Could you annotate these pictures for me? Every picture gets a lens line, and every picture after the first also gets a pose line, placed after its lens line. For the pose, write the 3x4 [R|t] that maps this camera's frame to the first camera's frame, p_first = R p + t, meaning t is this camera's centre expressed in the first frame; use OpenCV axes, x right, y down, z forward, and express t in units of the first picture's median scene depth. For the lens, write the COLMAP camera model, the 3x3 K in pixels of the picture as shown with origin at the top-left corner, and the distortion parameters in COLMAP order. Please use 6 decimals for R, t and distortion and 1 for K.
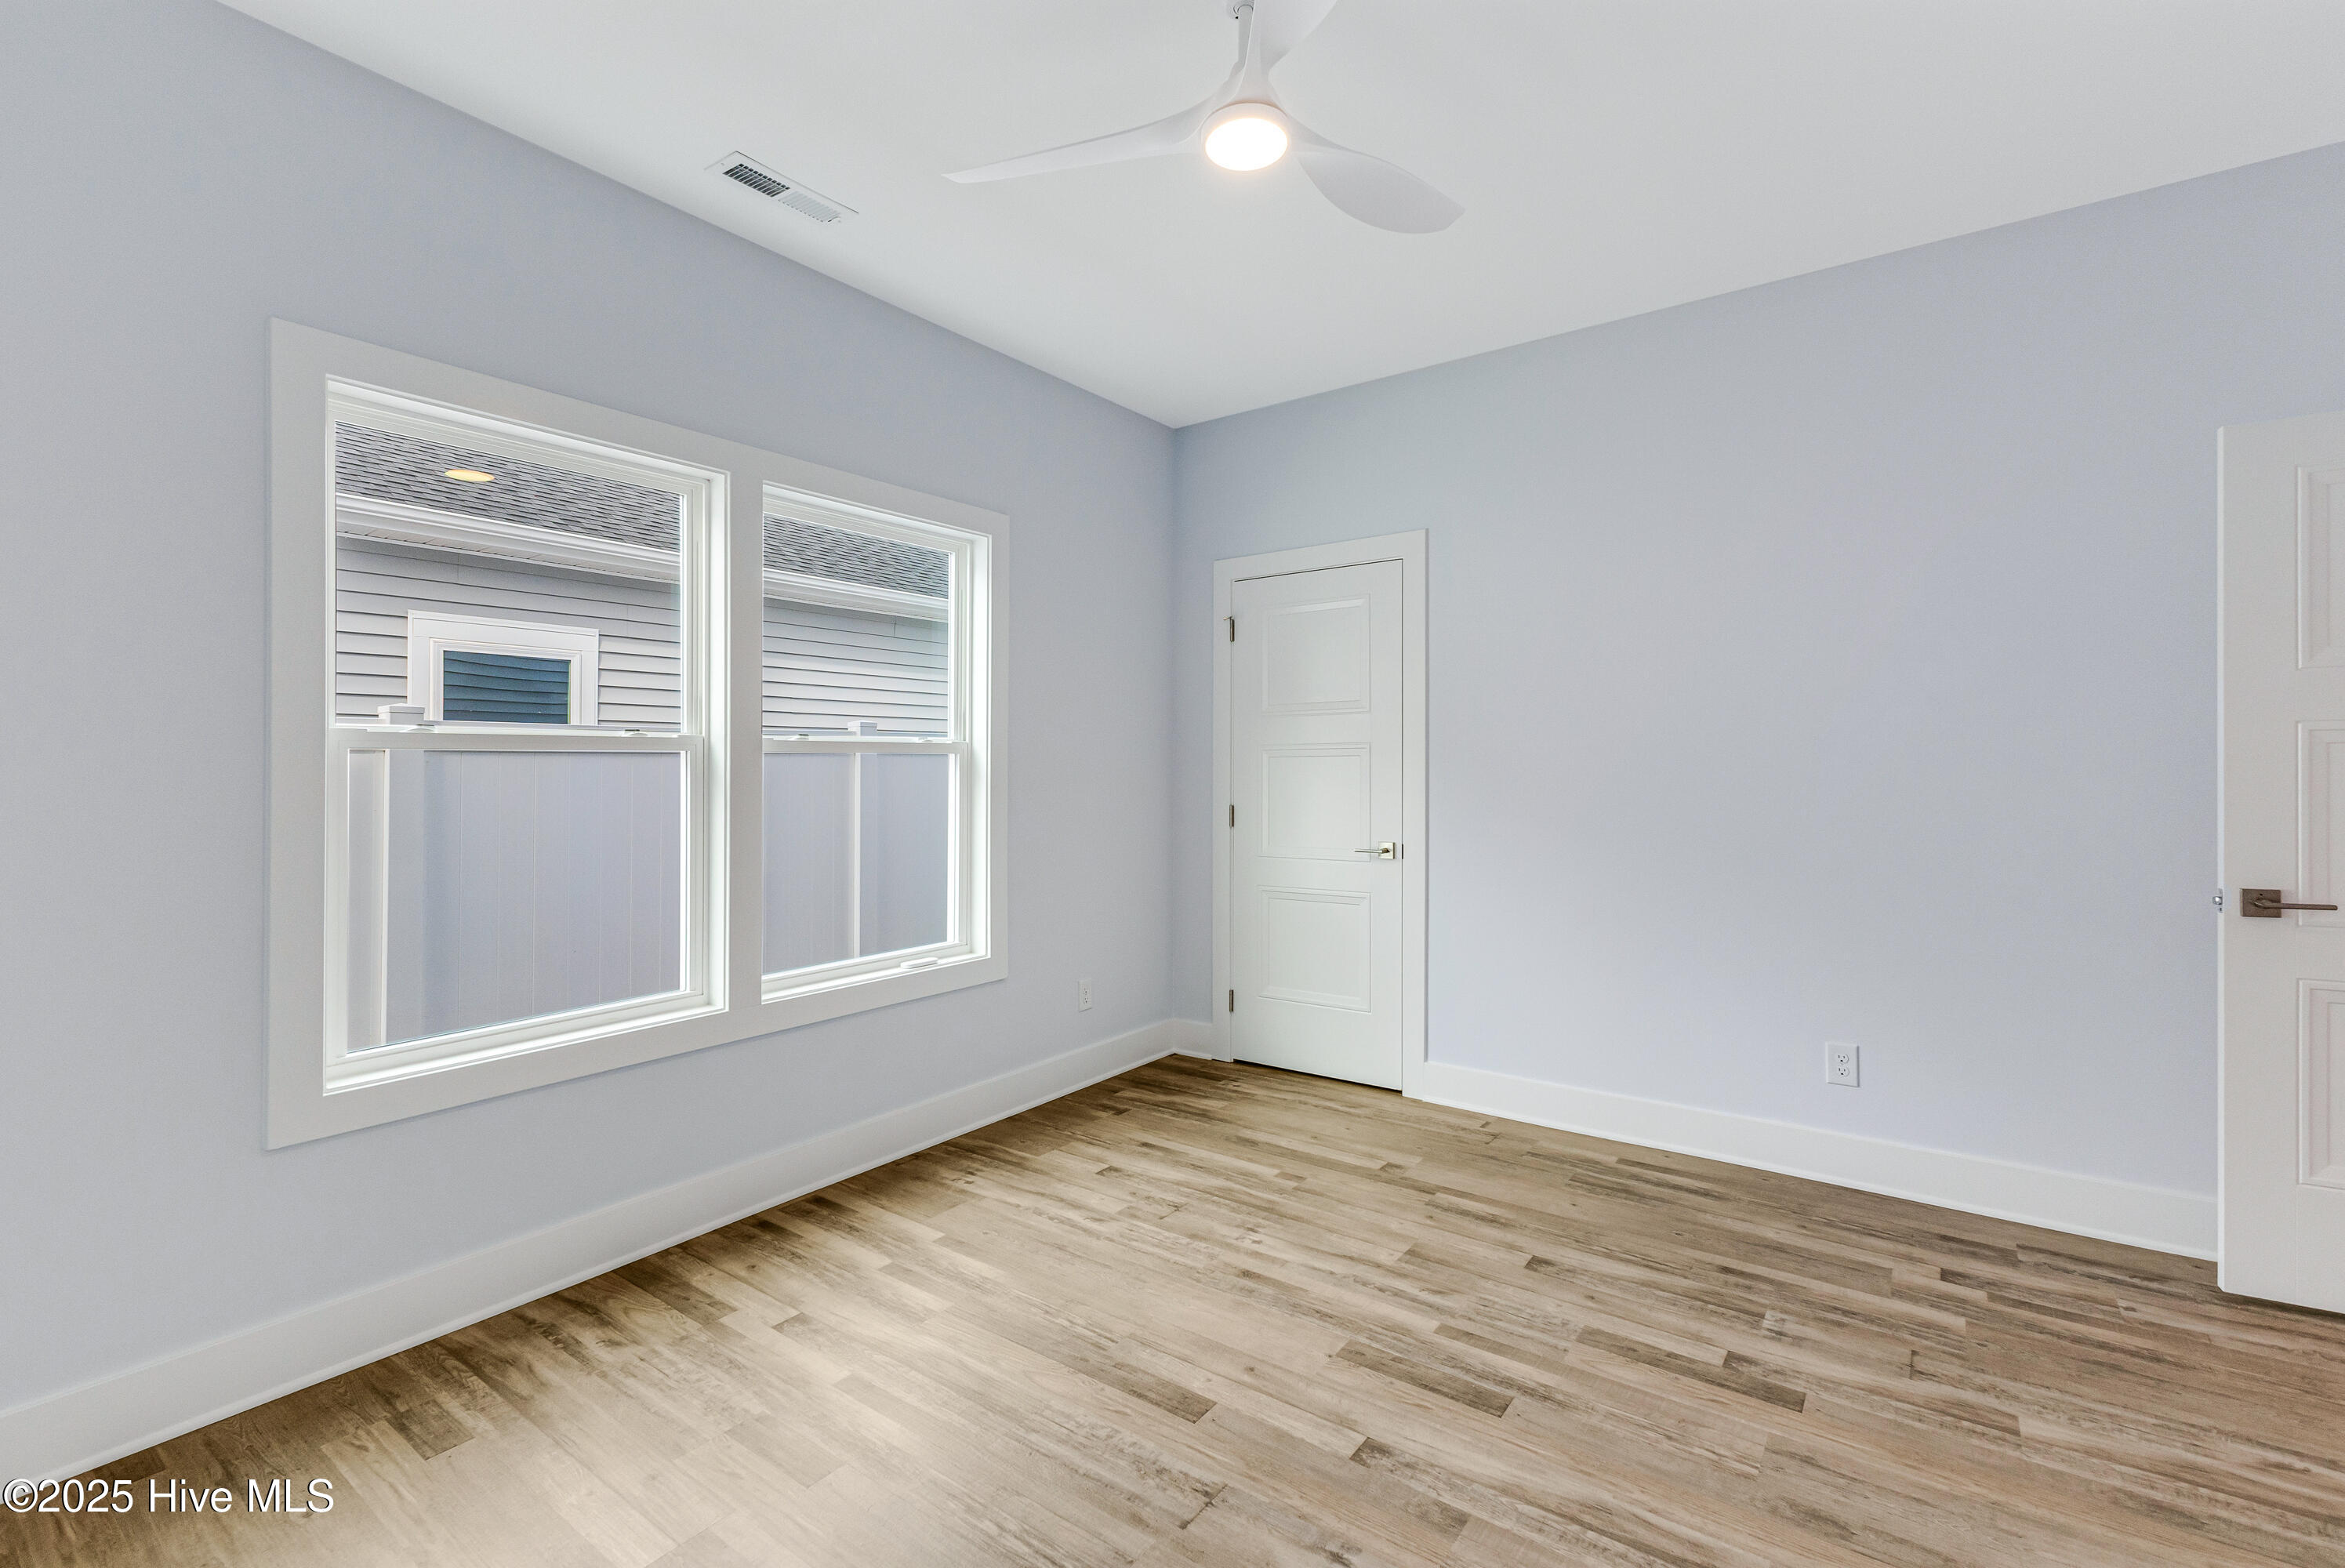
lens RADIAL K [[1031.3, 0, 1152.0], [0, 1031.3, 766.9], [0, 0, 1]] dist [0.001626, 0.000383]
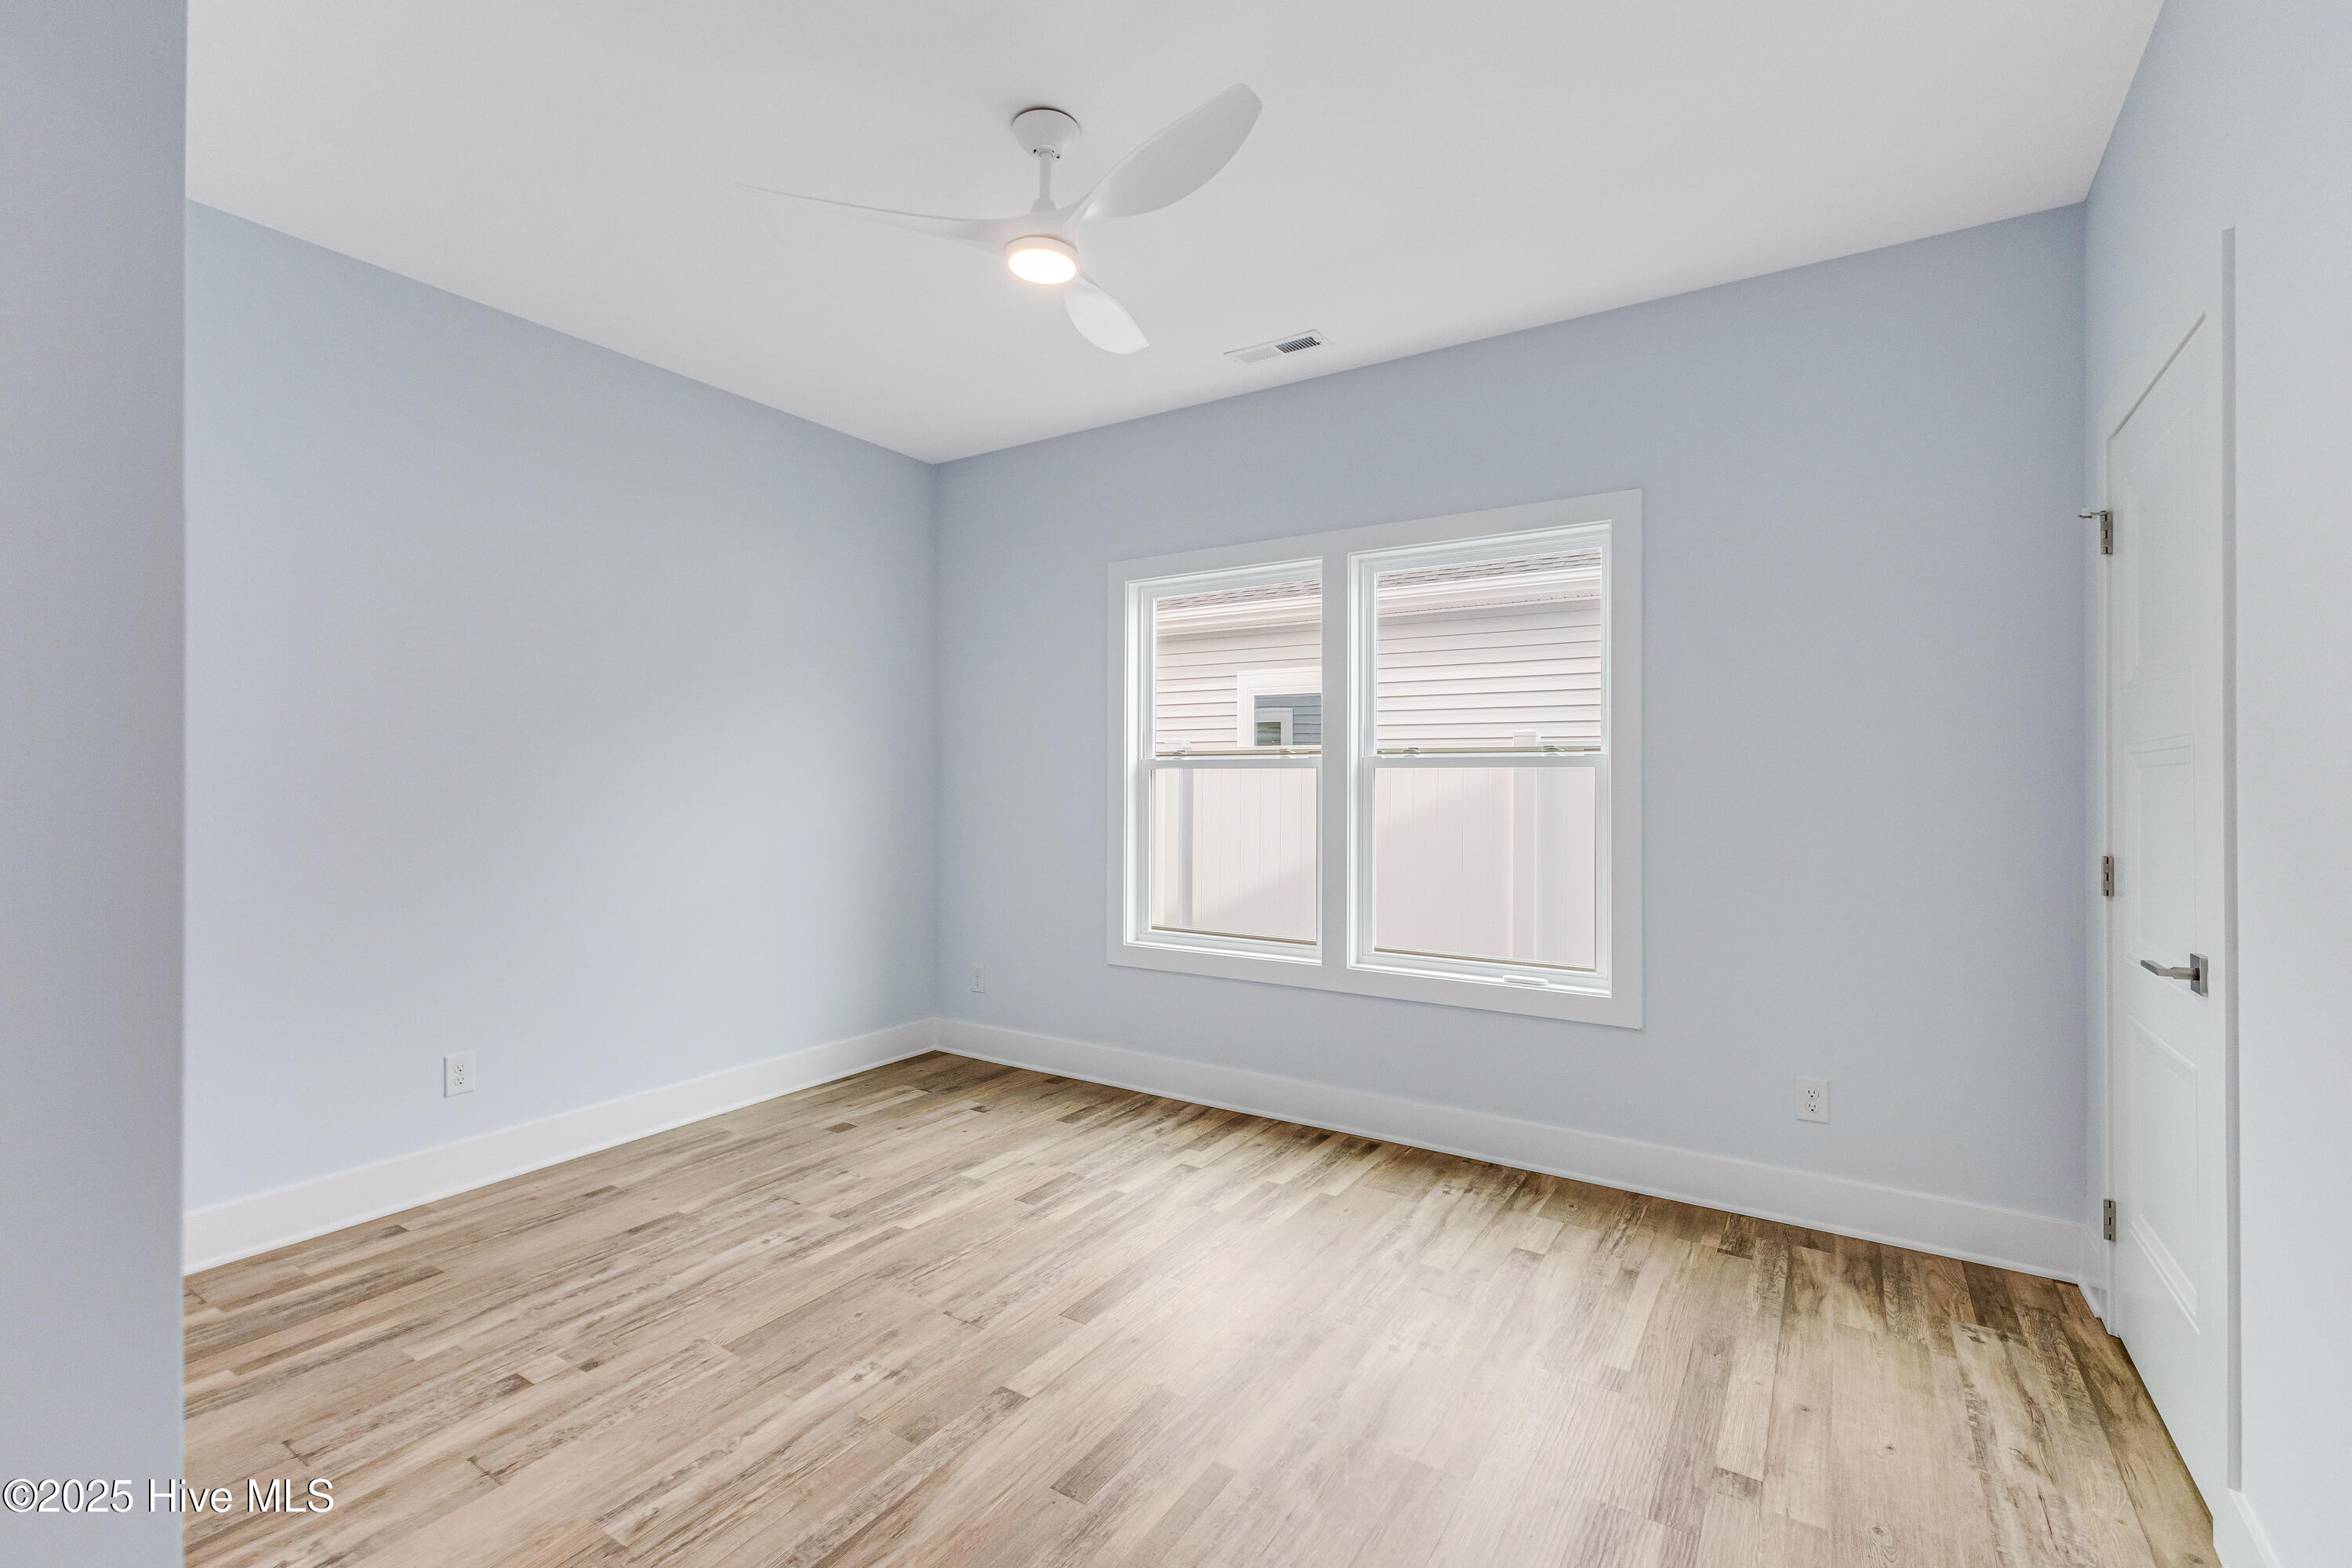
lens RADIAL K [[1034.4, 0, 1155.5], [0, 1034.4, 766.8], [0, 0, 1]] dist [0.001626, 0.000383]
pose [[0.055428, -0.007344, -0.998436, 0.850117], [-0.005575, 0.999955, -0.007665, 0.004342], [0.998447, 0.005991, 0.055384, 0.705275]]
